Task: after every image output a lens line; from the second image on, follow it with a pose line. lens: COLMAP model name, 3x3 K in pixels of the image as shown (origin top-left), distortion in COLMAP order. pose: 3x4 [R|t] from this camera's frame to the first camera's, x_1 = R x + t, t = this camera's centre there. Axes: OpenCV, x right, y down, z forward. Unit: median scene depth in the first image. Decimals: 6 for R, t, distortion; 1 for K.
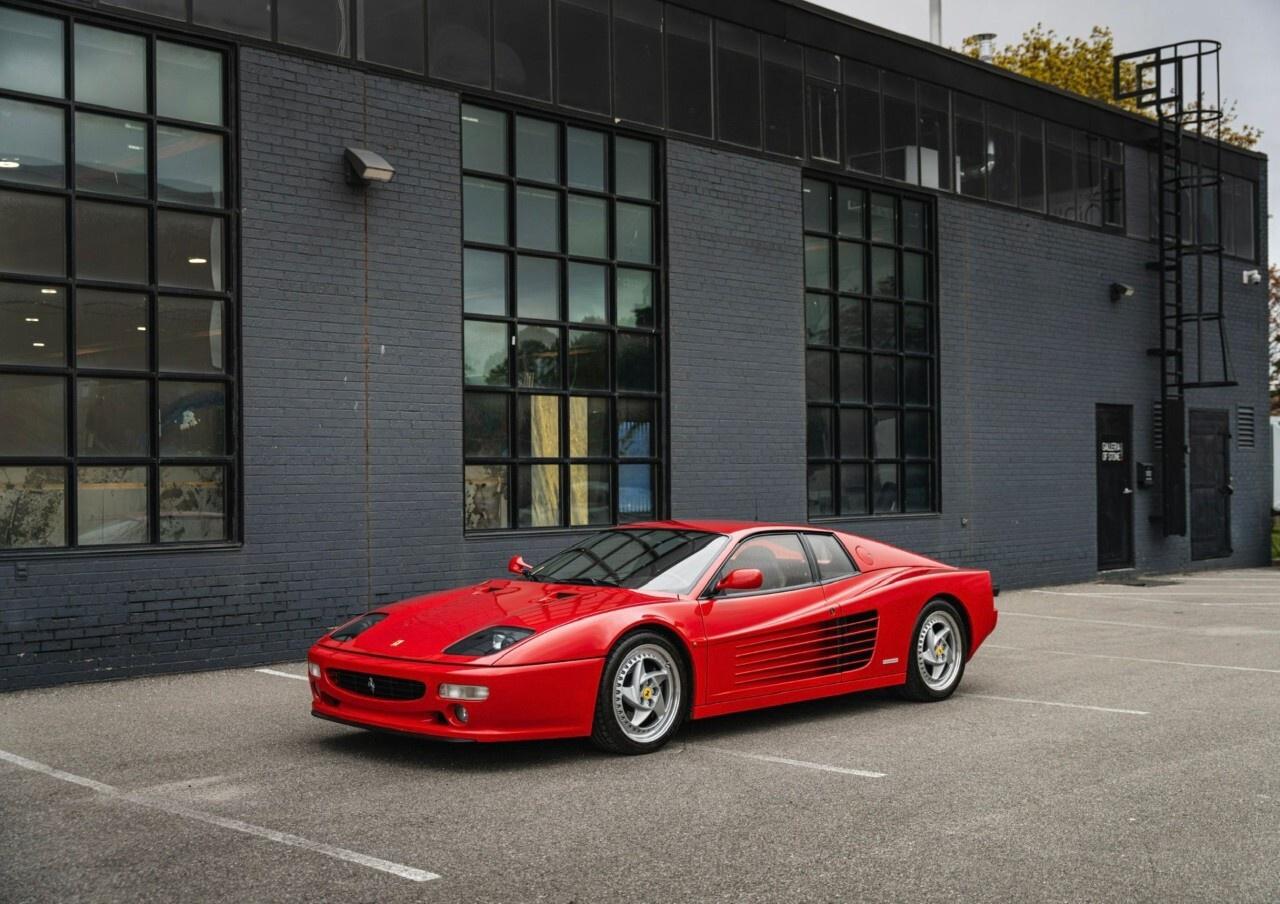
lens RADIAL K [[1496.0, 0, 635.0], [0, 1496.0, 481.4], [0, 0, 1]] dist [-0.010769, 0.000000]
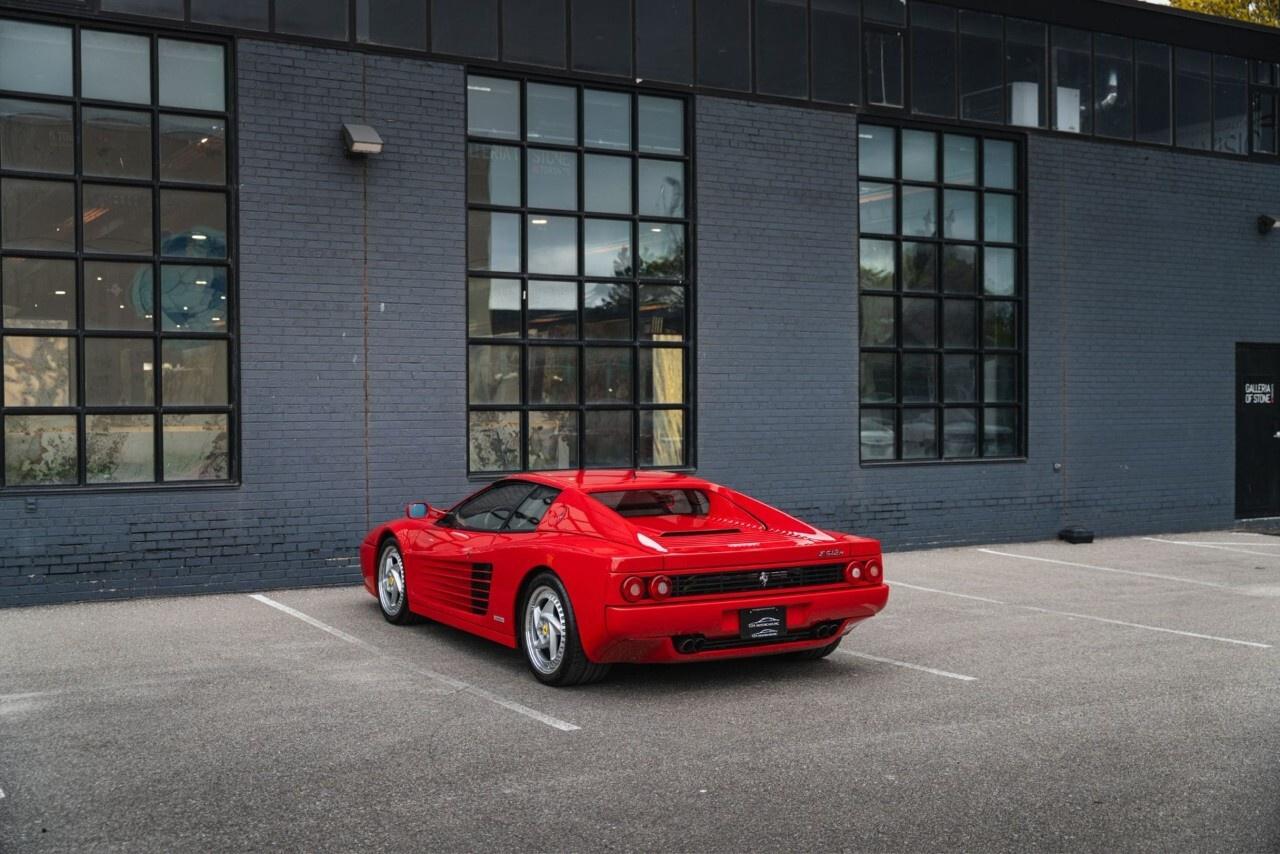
lens RADIAL K [[1421.6, 0, 602.7], [0, 1421.6, 451.6], [0, 0, 1]] dist [-0.004013, 0.000000]
pose [[0.965178, 0.013575, -0.261241, 0.262876], [-0.005386, 0.999472, 0.032036, -0.016727], [0.261538, -0.029514, 0.964742, 0.034596]]
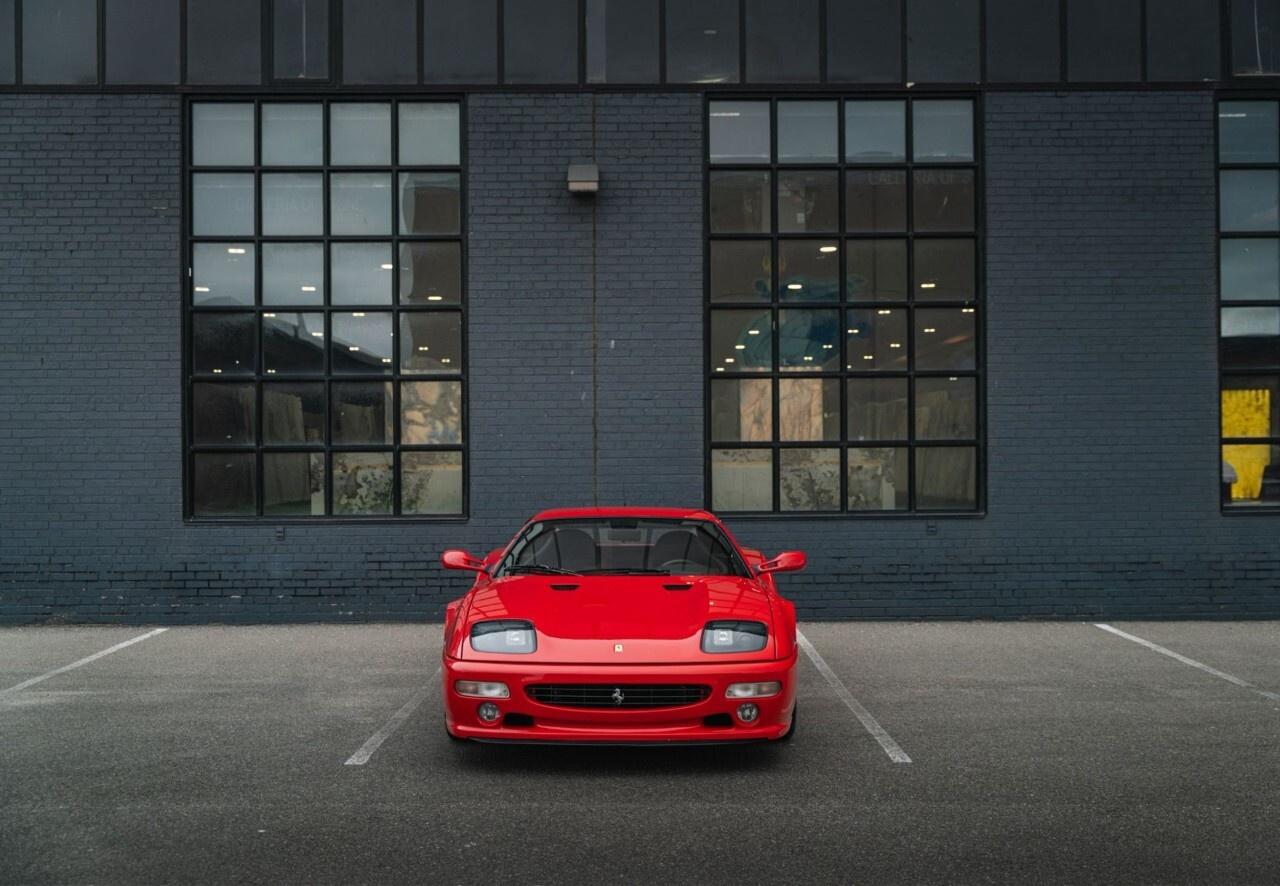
lens RADIAL K [[1445.8, 0, 650.8], [0, 1445.8, 468.7], [0, 0, 1]] dist [0.001928, 0.000000]
pose [[0.721933, 0.007709, -0.691920, 0.587713], [-0.000856, 0.999947, 0.010248, -0.008161], [0.691963, -0.006806, 0.721901, 0.258831]]
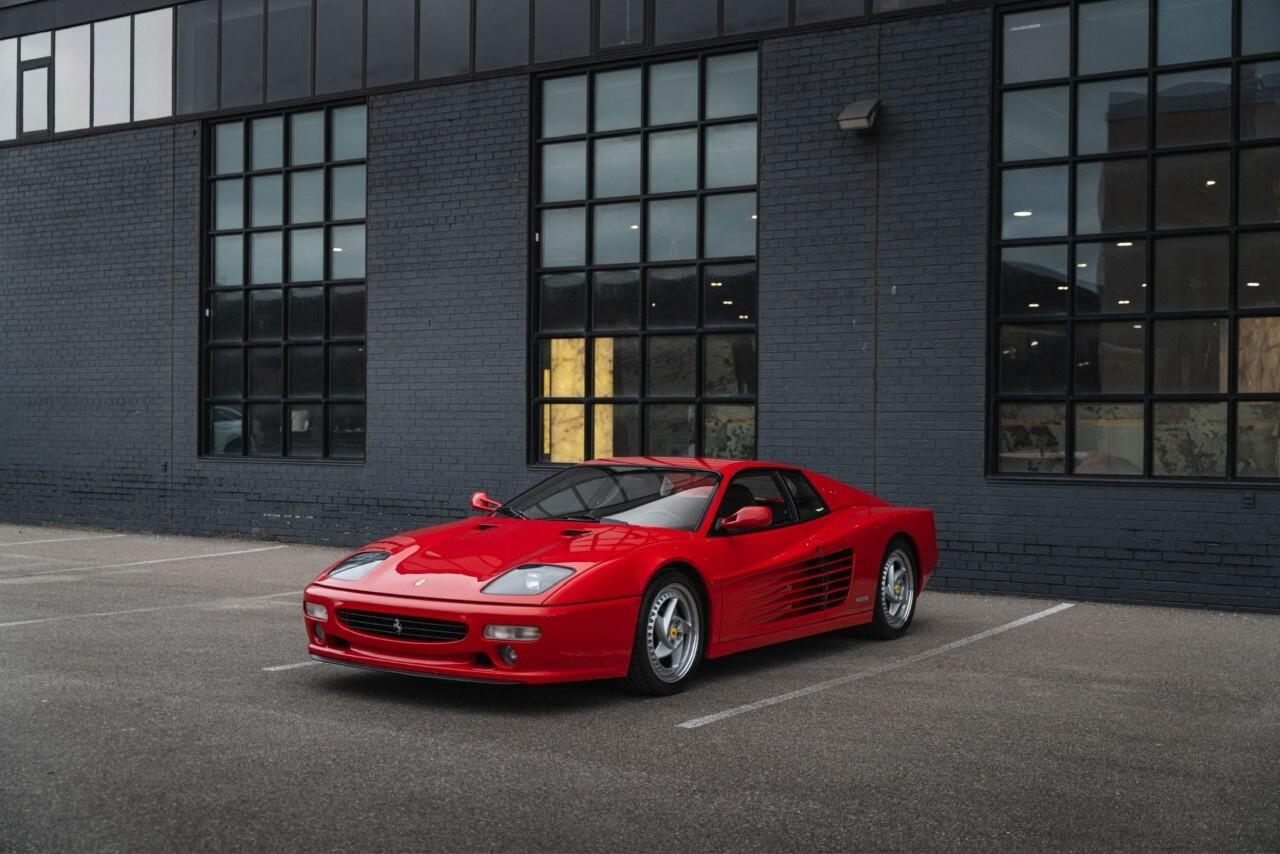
lens RADIAL K [[1533.7, 0, 656.9], [0, 1533.7, 447.9], [0, 0, 1]] dist [-0.002648, 0.000000]
pose [[0.229898, 0.025482, -0.972881, 0.822637], [-0.010384, 0.999664, 0.023730, -0.003571], [0.973159, 0.004647, 0.230086, 0.607230]]
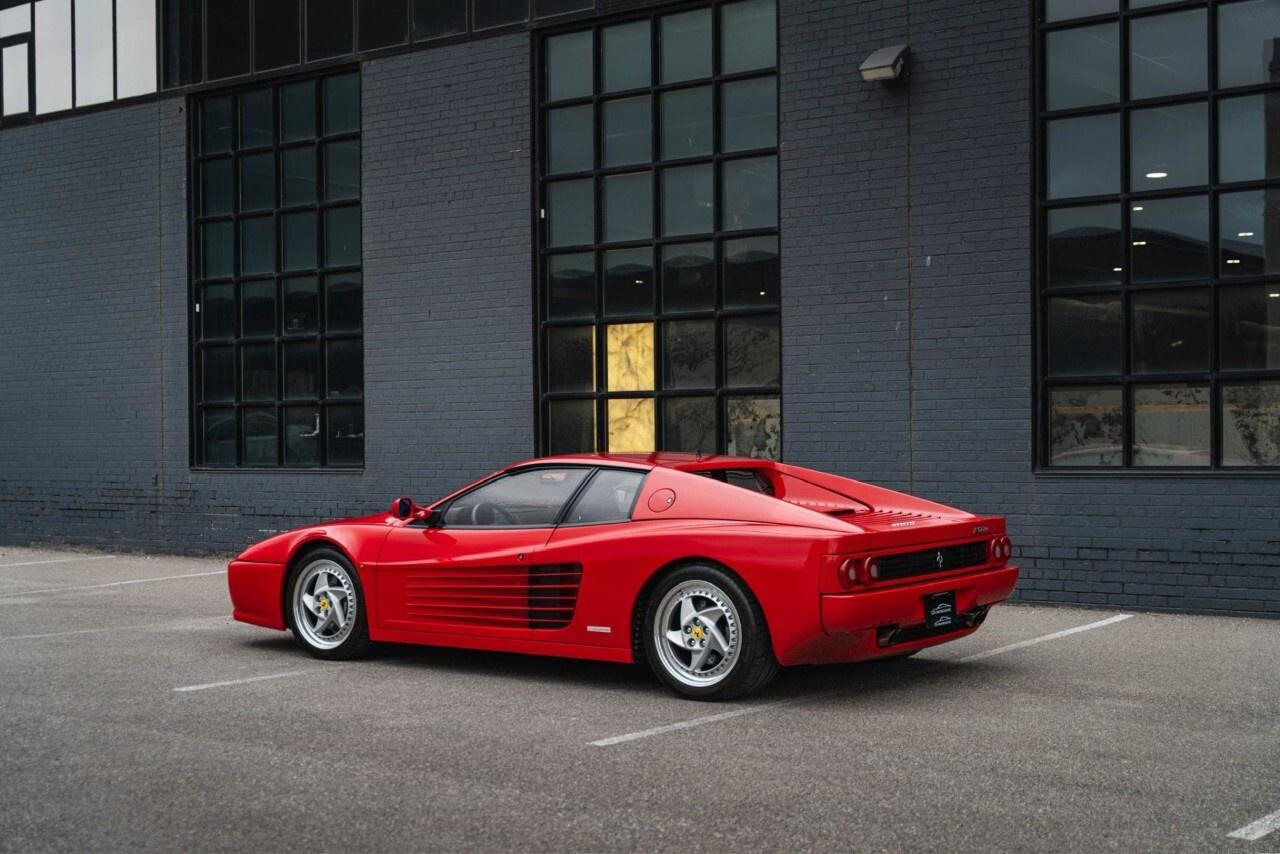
lens RADIAL K [[1749.4, 0, 663.9], [0, 1749.4, 450.2], [0, 0, 1]] dist [0.003798, 0.000000]
pose [[0.158061, 0.016299, -0.987295, 0.851669], [0.007919, 0.999811, 0.017773, 0.005450], [0.987398, -0.010628, 0.157902, 0.682165]]
